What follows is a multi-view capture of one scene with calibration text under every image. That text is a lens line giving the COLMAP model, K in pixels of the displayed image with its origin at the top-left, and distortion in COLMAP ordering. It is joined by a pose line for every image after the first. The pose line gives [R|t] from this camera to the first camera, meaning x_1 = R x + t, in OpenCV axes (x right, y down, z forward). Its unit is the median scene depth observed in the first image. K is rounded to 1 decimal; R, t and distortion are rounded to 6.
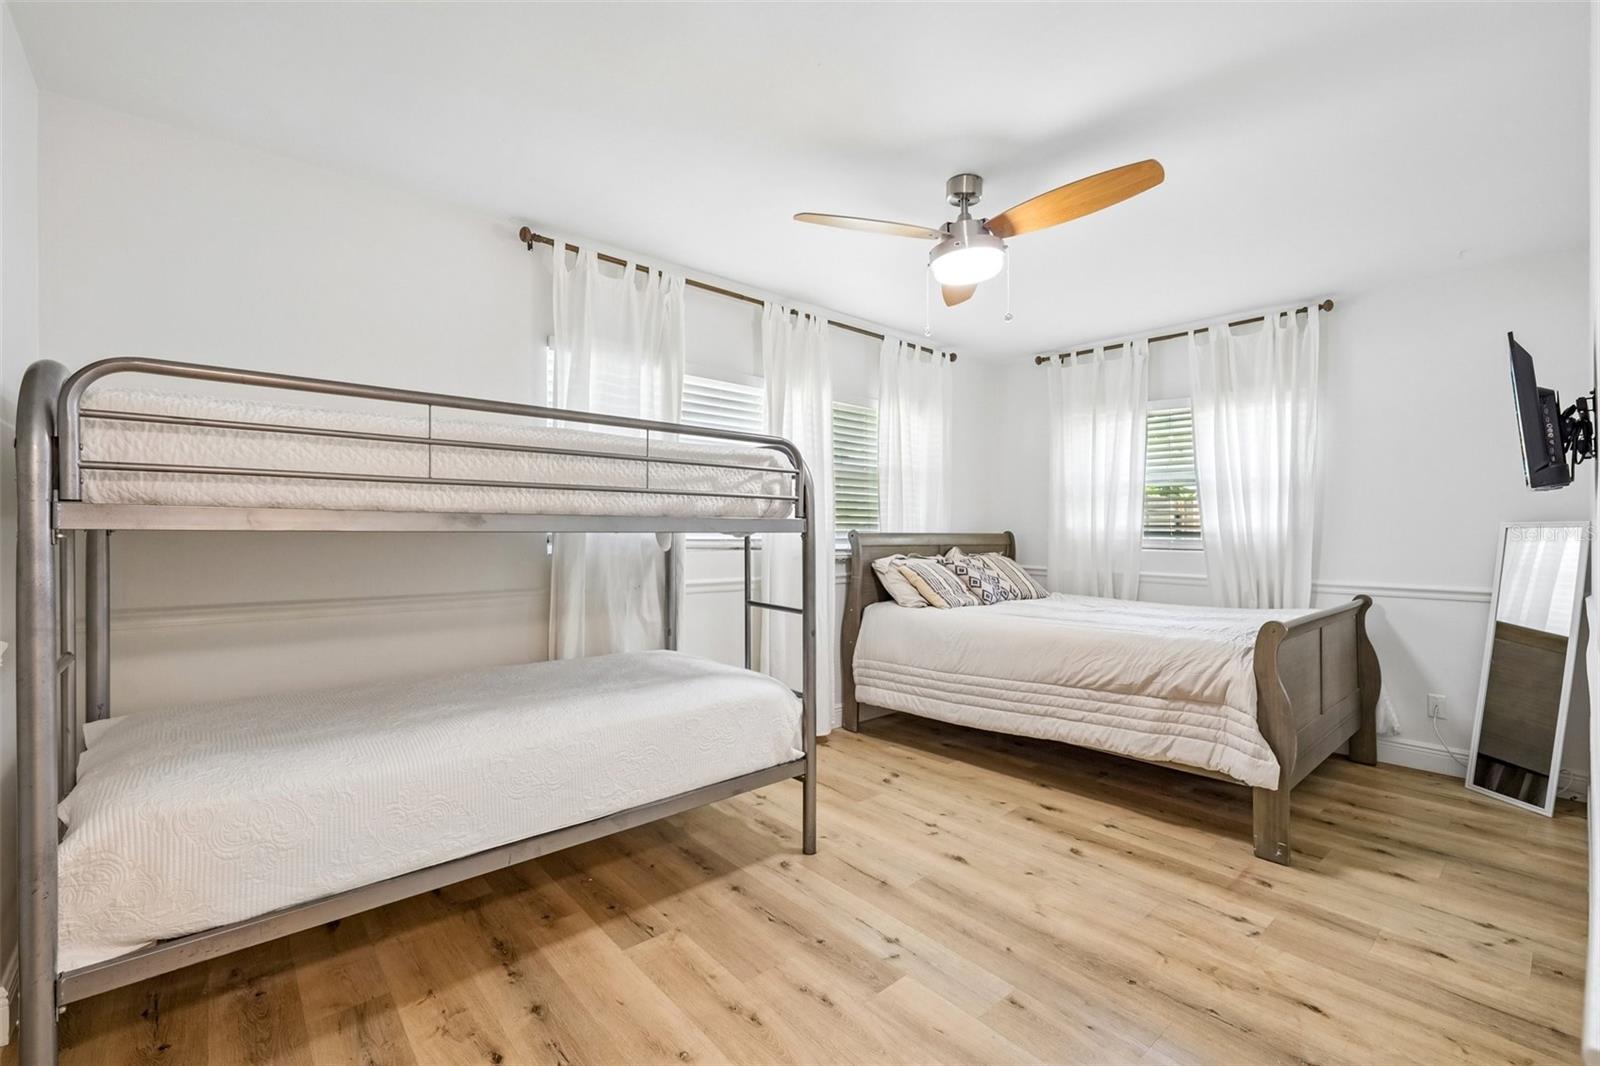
lens RADIAL K [[685.2, 0, 799.1], [0, 685.2, 524.7], [0, 0, 1]] dist [0.001654, 0.000000]
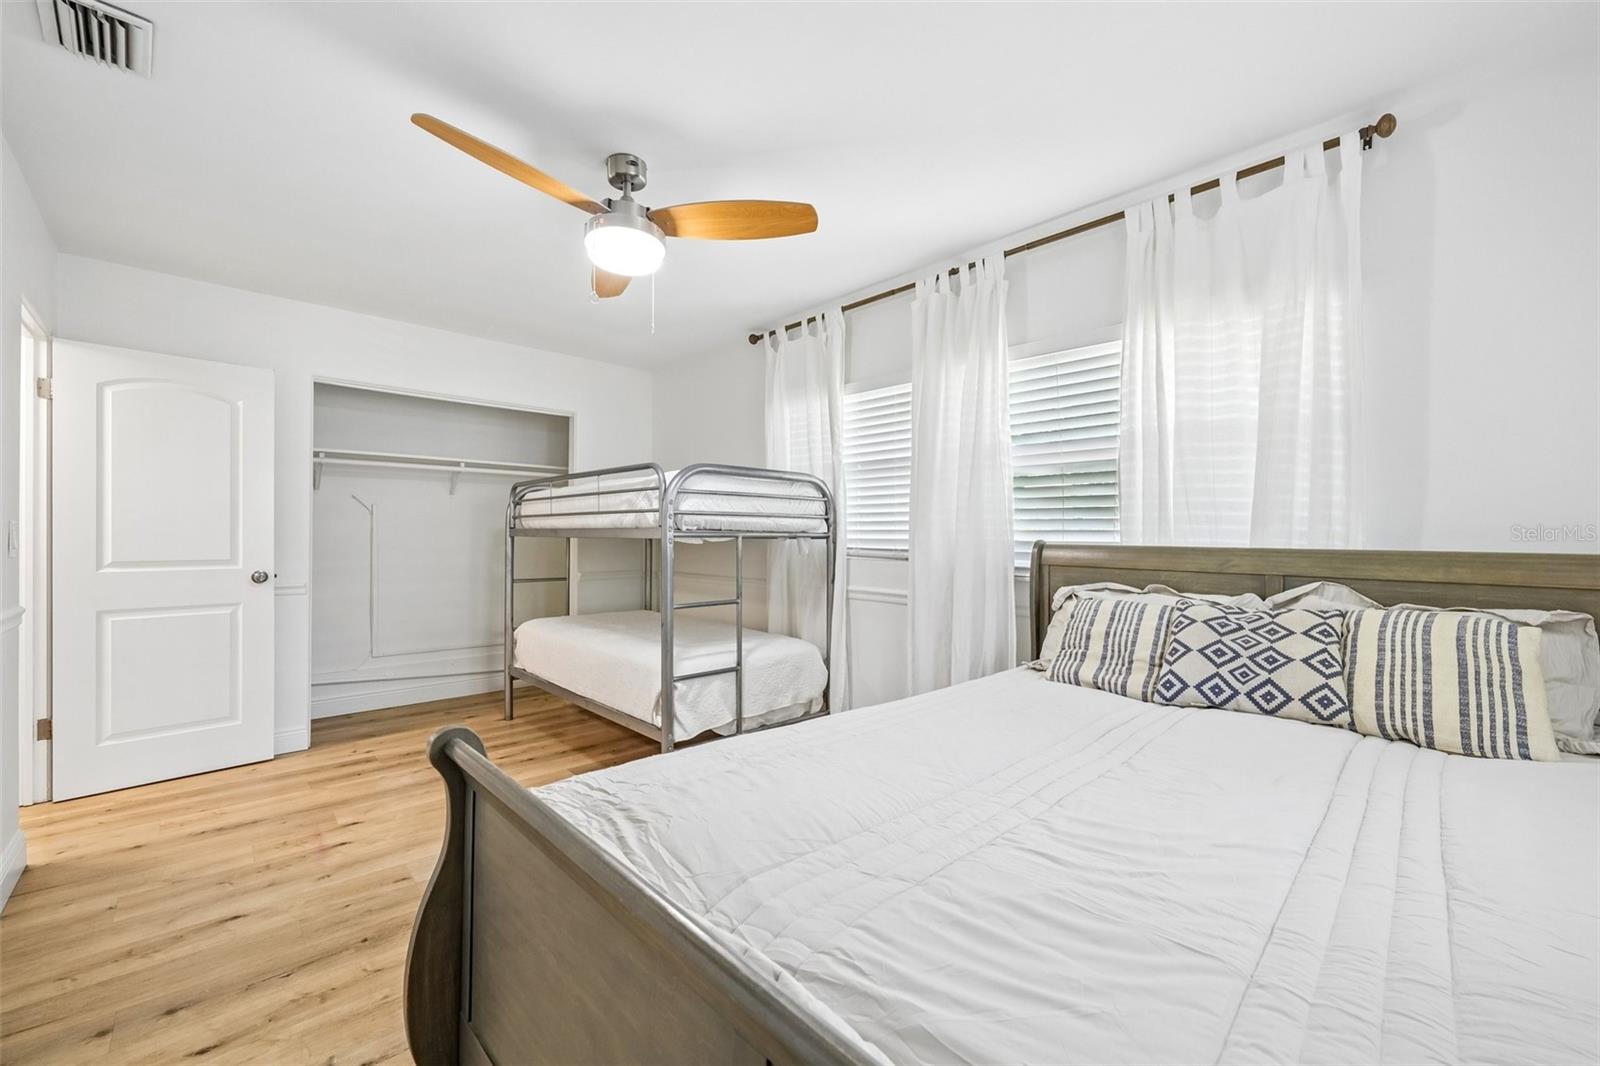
lens RADIAL K [[624.6, 0, 799.4], [0, 624.6, 541.0], [0, 0, 1]] dist [0.000142, -0.000075]
pose [[0.054234, -0.000802, -0.998528, 1.148181], [-0.003389, 0.999994, -0.000988, 0.017219], [0.998522, 0.003438, 0.054231, 1.233524]]
